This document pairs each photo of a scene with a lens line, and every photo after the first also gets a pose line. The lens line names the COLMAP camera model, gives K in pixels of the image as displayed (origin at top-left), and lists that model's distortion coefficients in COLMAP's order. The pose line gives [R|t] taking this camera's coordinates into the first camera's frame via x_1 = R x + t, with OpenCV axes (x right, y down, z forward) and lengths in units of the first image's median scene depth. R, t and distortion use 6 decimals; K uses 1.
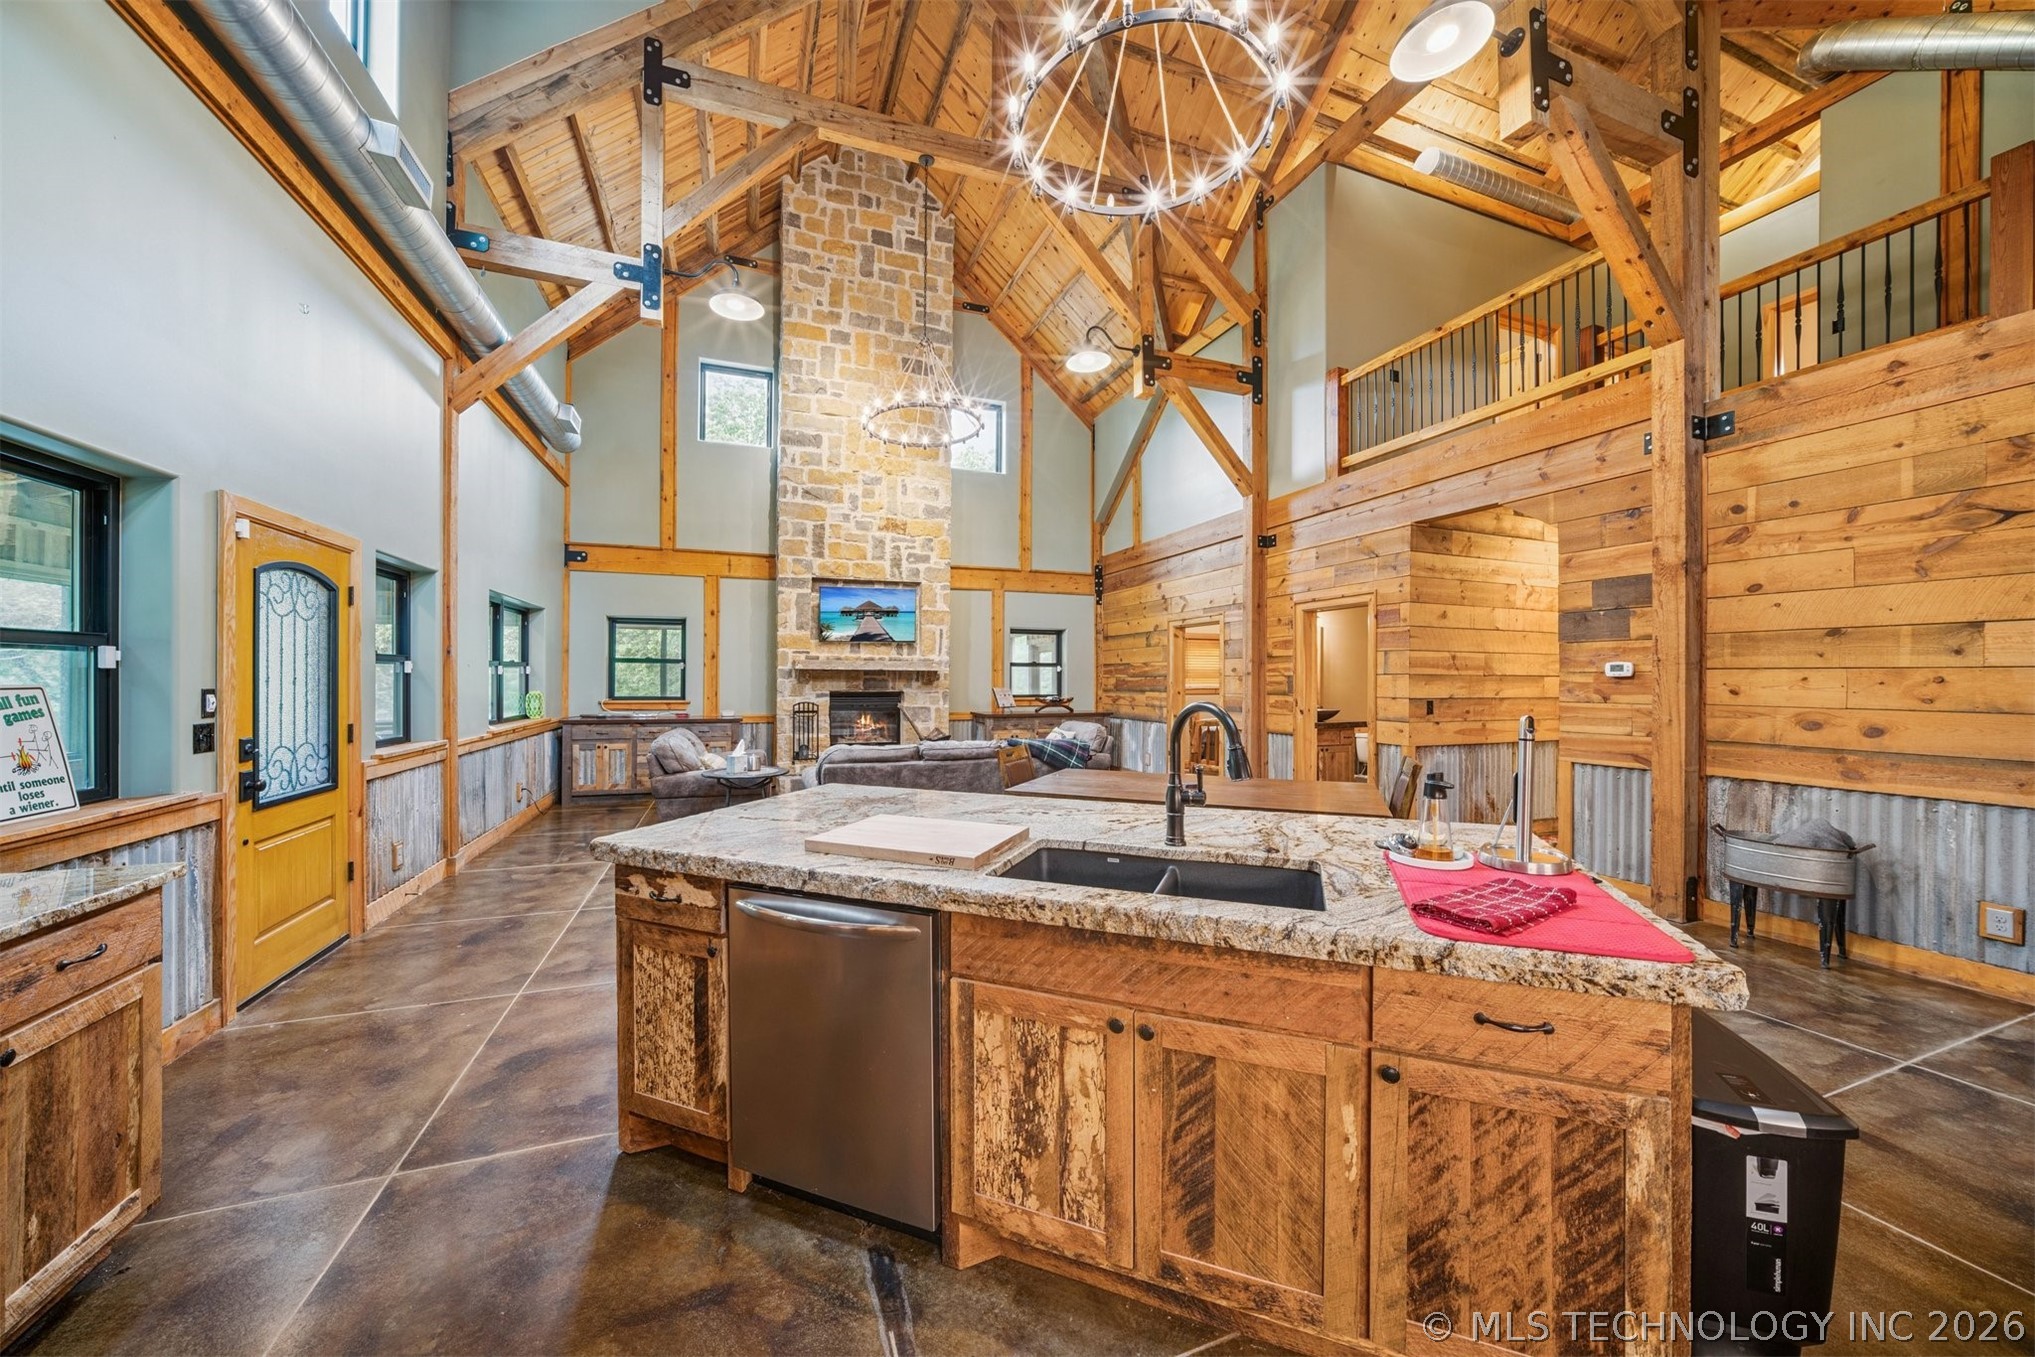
lens RADIAL K [[711.1, 0, 1003.4], [0, 711.1, 674.4], [0, 0, 1]] dist [-0.028374, 0.007192]
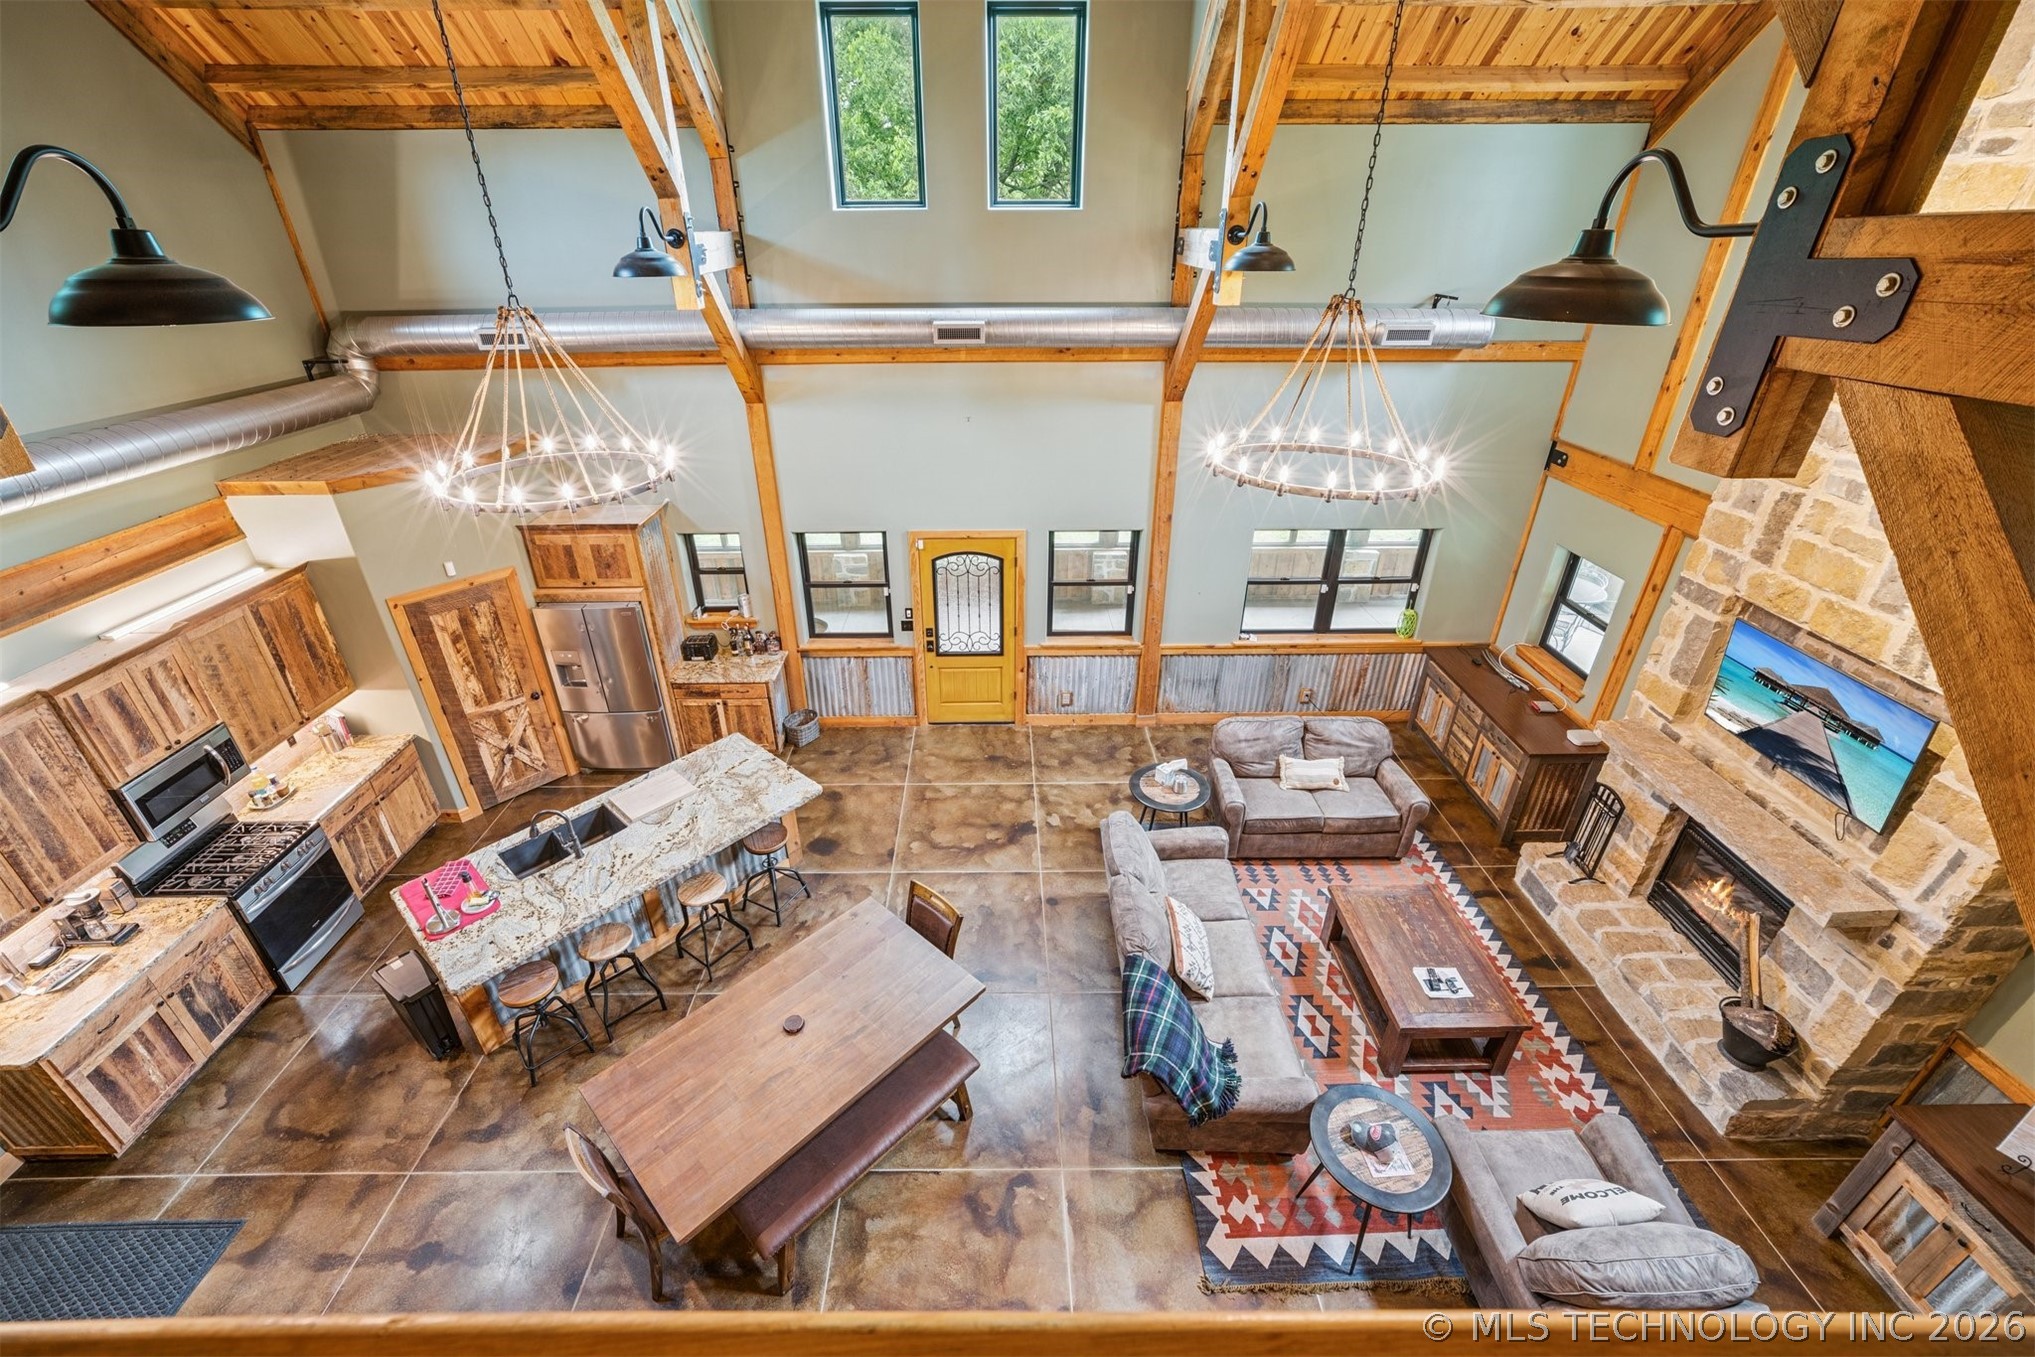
lens RADIAL K [[818.6, 0, 1001.8], [0, 818.6, 670.4], [0, 0, 1]] dist [-0.021593, 0.009644]
pose [[-0.339746, 0.446588, -0.827727, 0.473851], [0.009910, 0.881727, 0.471656, -0.432715], [0.940465, 0.152040, -0.303988, 0.831254]]
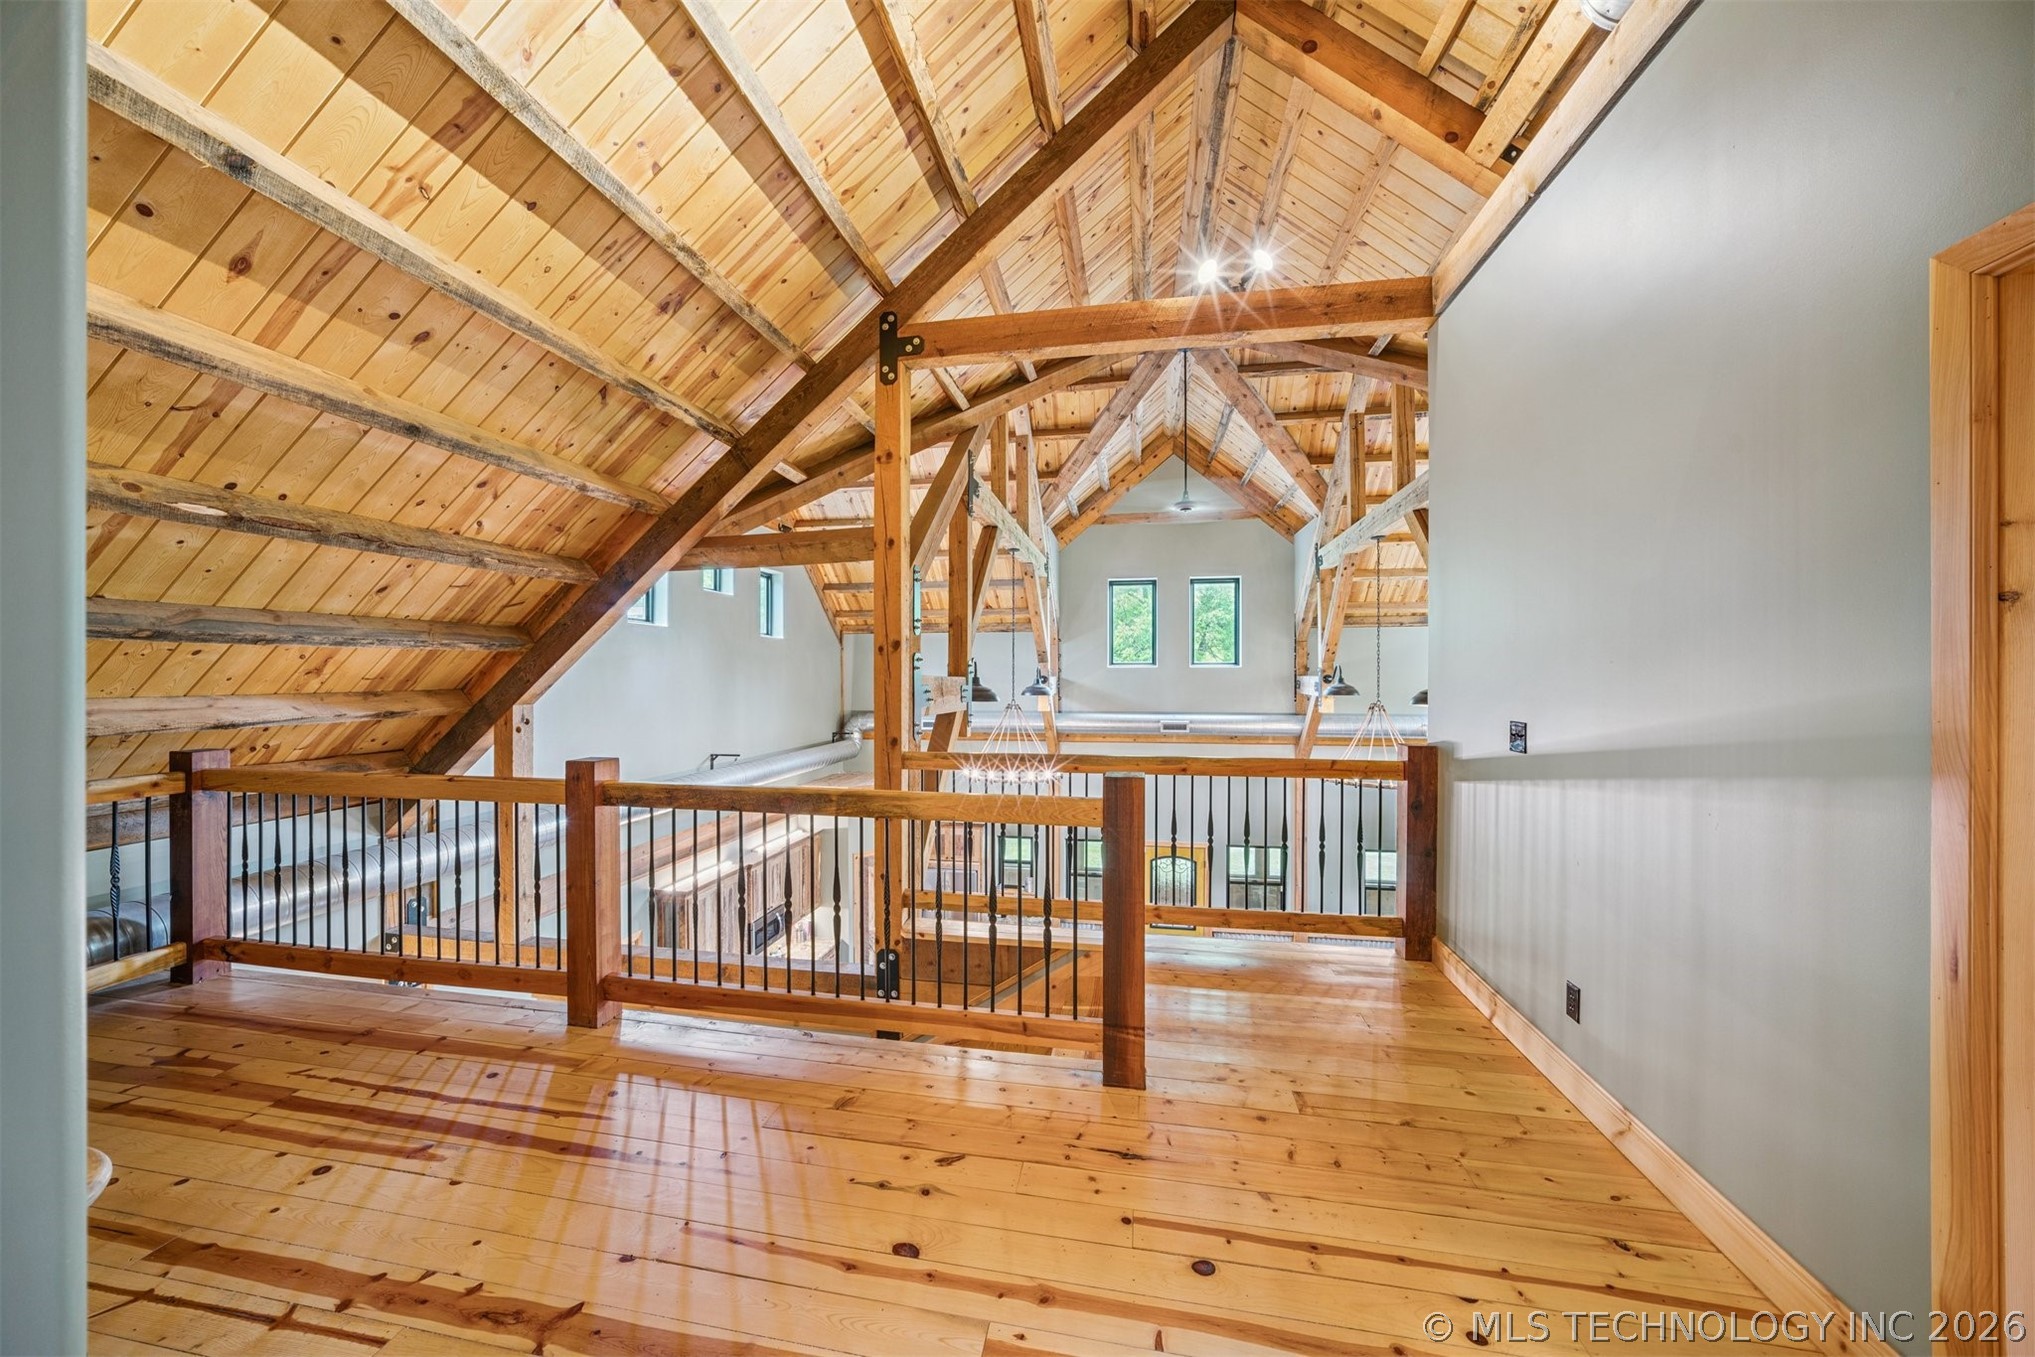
lens RADIAL K [[714.3, 0, 1007.8], [0, 714.3, 678.1], [0, 0, 1]] dist [-0.029864, 0.007358]
pose [[-0.515451, -0.000172, -0.856919, 0.973172], [0.004793, 0.999984, -0.003084, -0.432170], [0.856906, -0.005697, -0.515442, 0.908444]]
